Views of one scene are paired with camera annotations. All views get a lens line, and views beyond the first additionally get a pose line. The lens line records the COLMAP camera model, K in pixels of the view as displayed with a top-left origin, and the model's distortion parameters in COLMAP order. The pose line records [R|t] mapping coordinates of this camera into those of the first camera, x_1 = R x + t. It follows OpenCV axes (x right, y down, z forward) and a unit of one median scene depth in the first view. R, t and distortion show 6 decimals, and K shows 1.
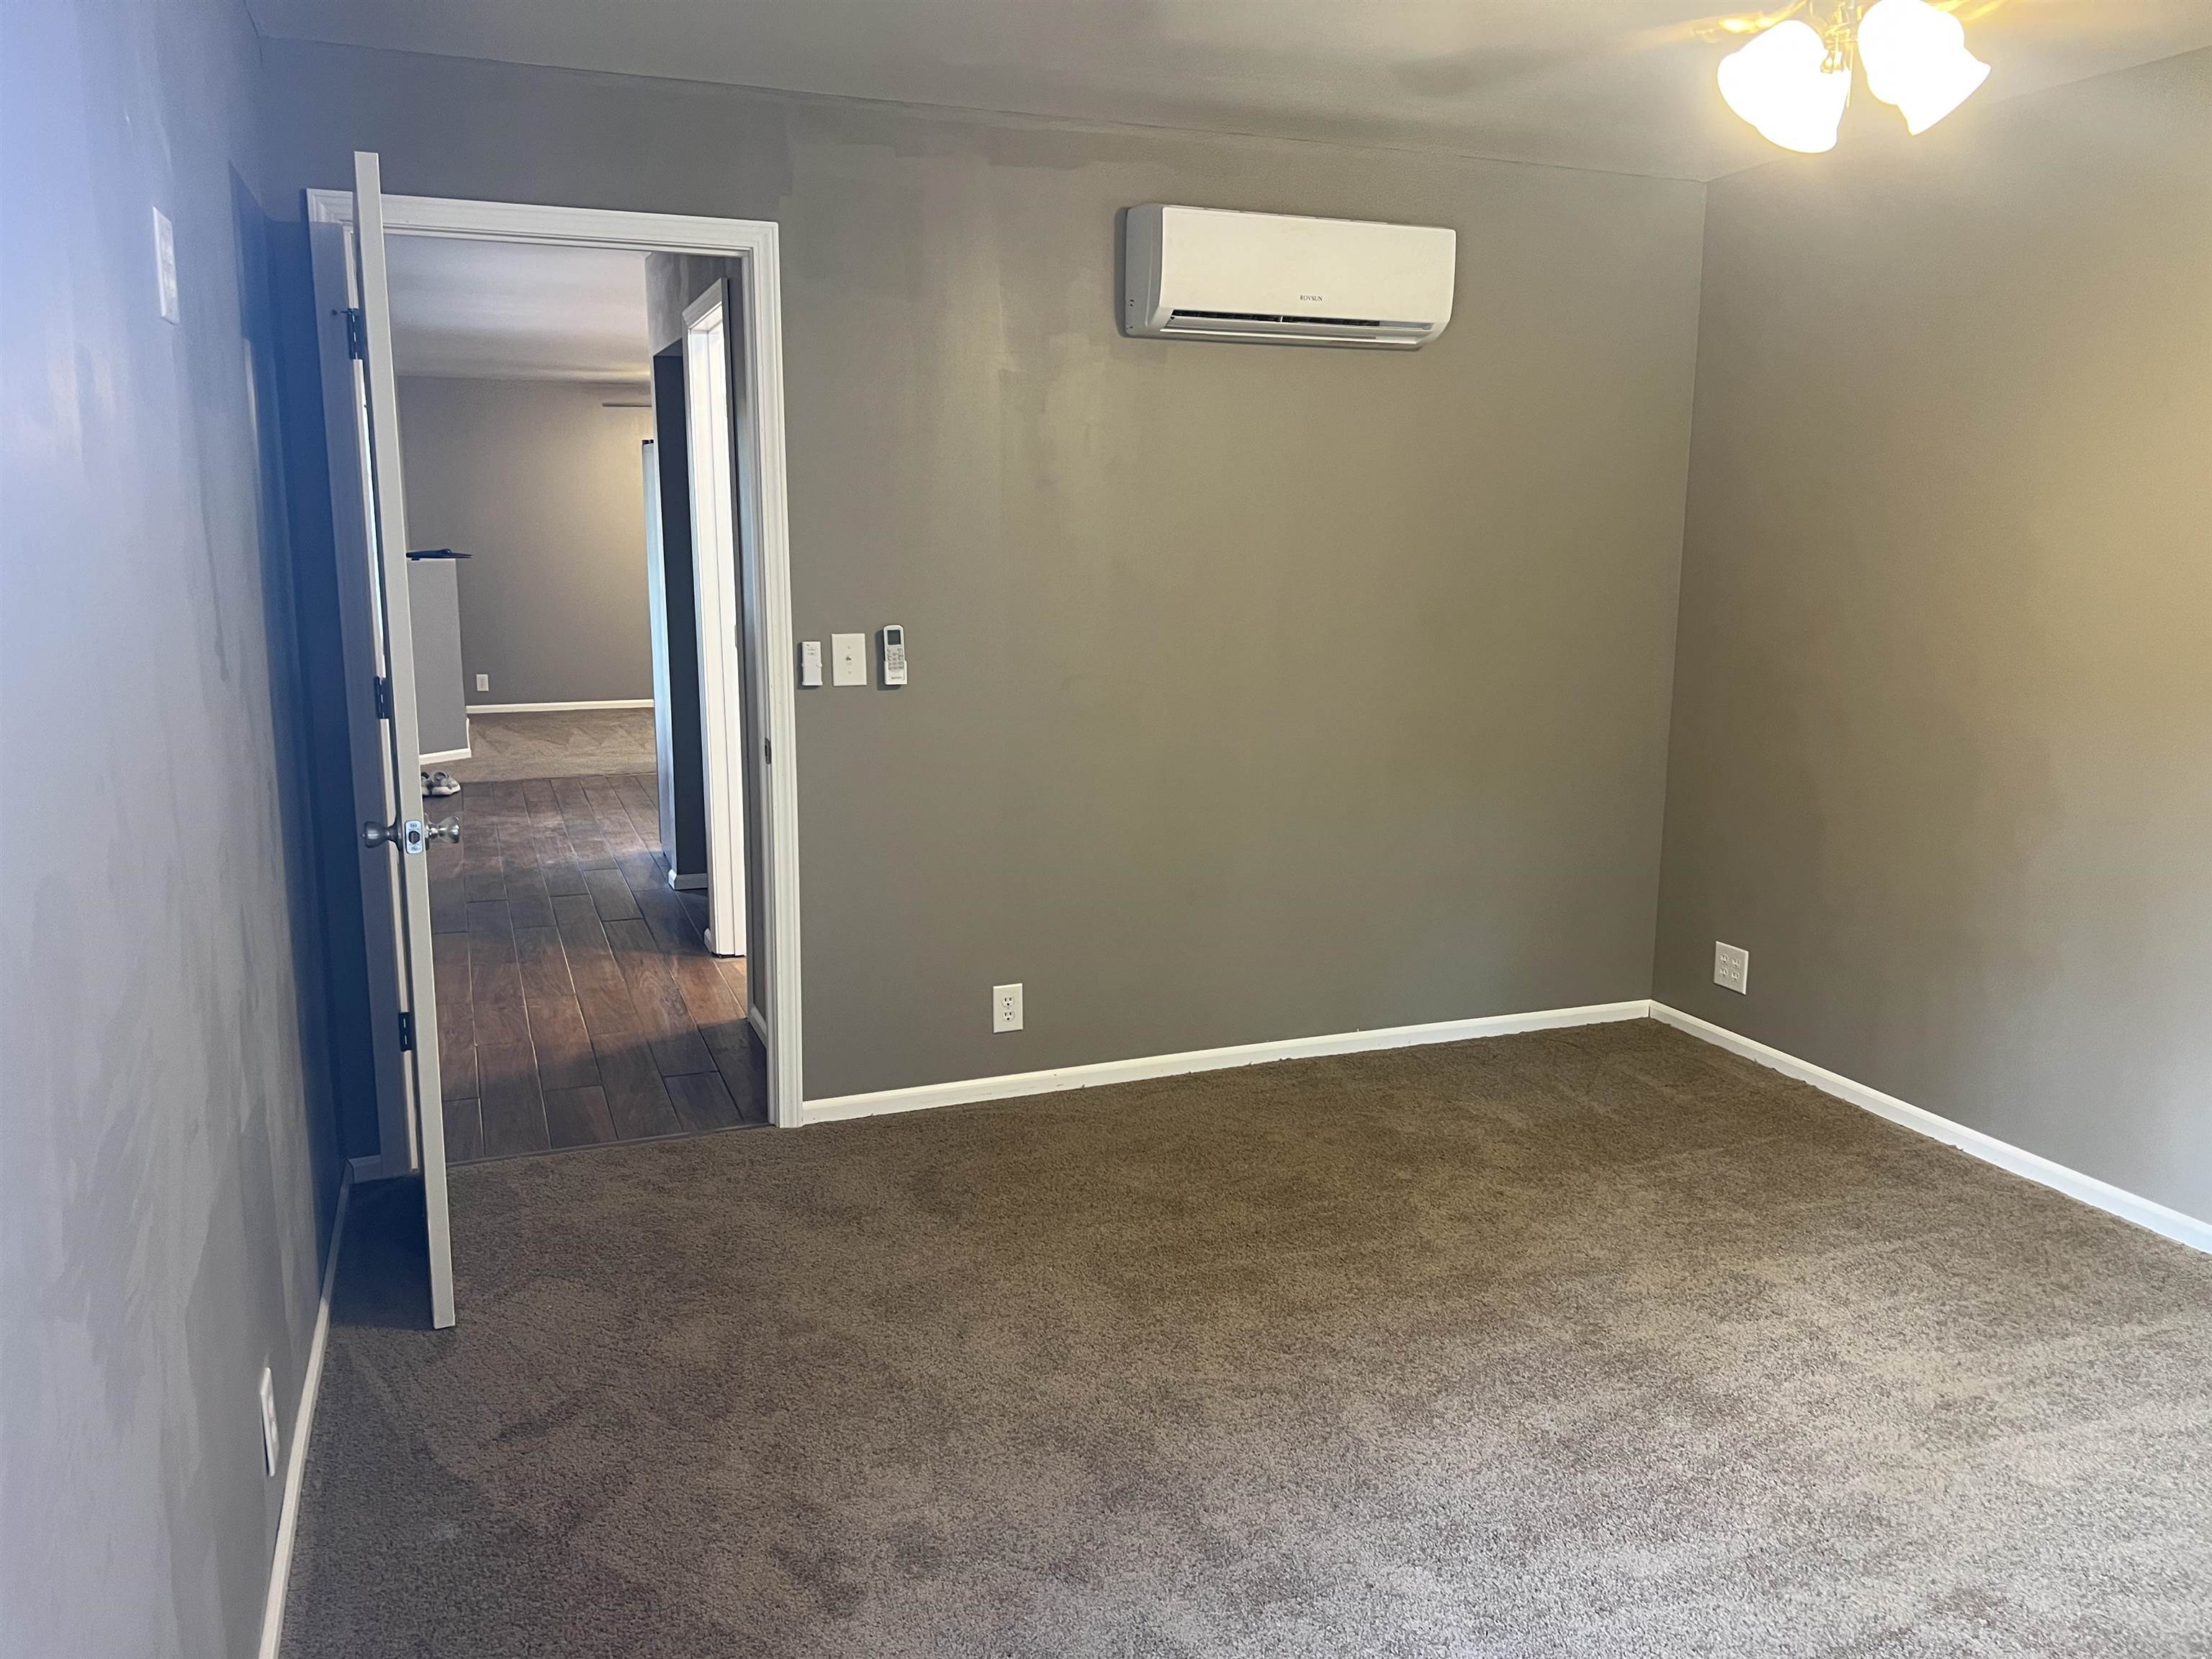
lens RADIAL K [[1682.8, 0, 1139.9], [0, 1682.8, 800.3], [0, 0, 1]] dist [0.074404, -0.074410]
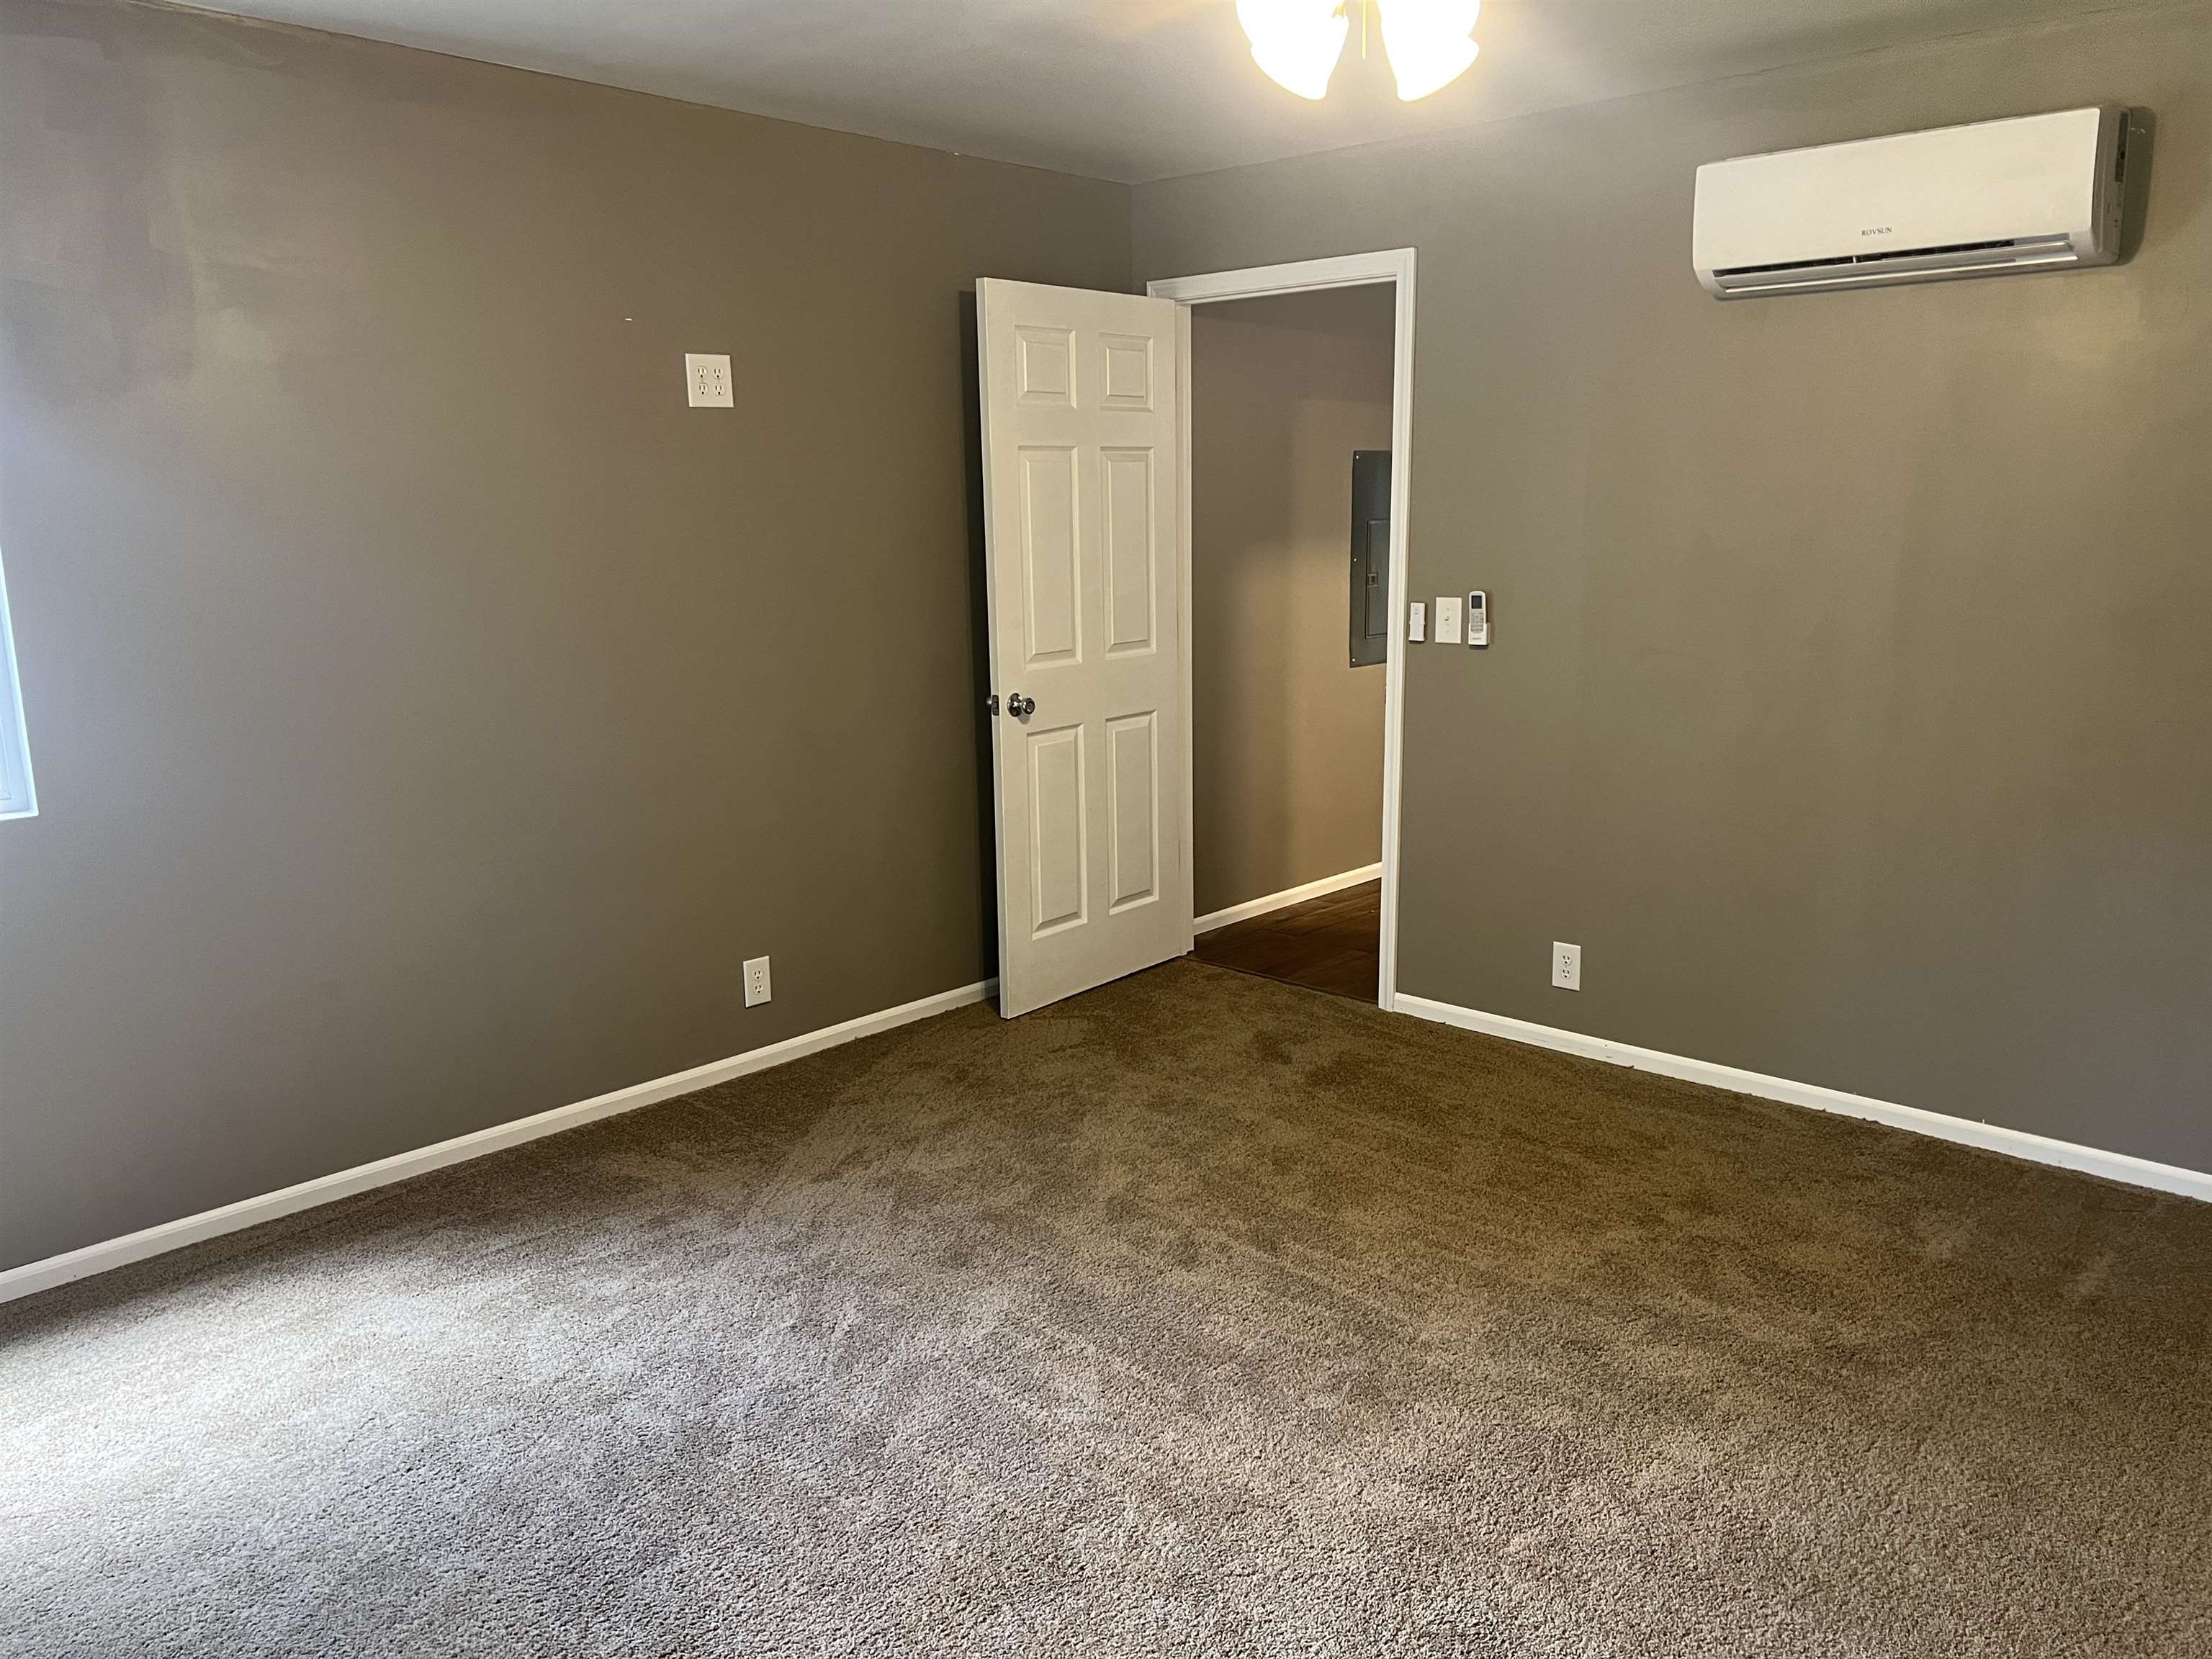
lens RADIAL K [[1682.8, 0, 1119.7], [0, 1682.8, 818.6], [0, 0, 1]] dist [0.074404, -0.074410]
pose [[0.430562, 0.158157, -0.888596, 0.769220], [-0.142460, 0.984095, 0.106126, -0.040681], [0.891247, 0.080895, 0.446245, 0.299316]]
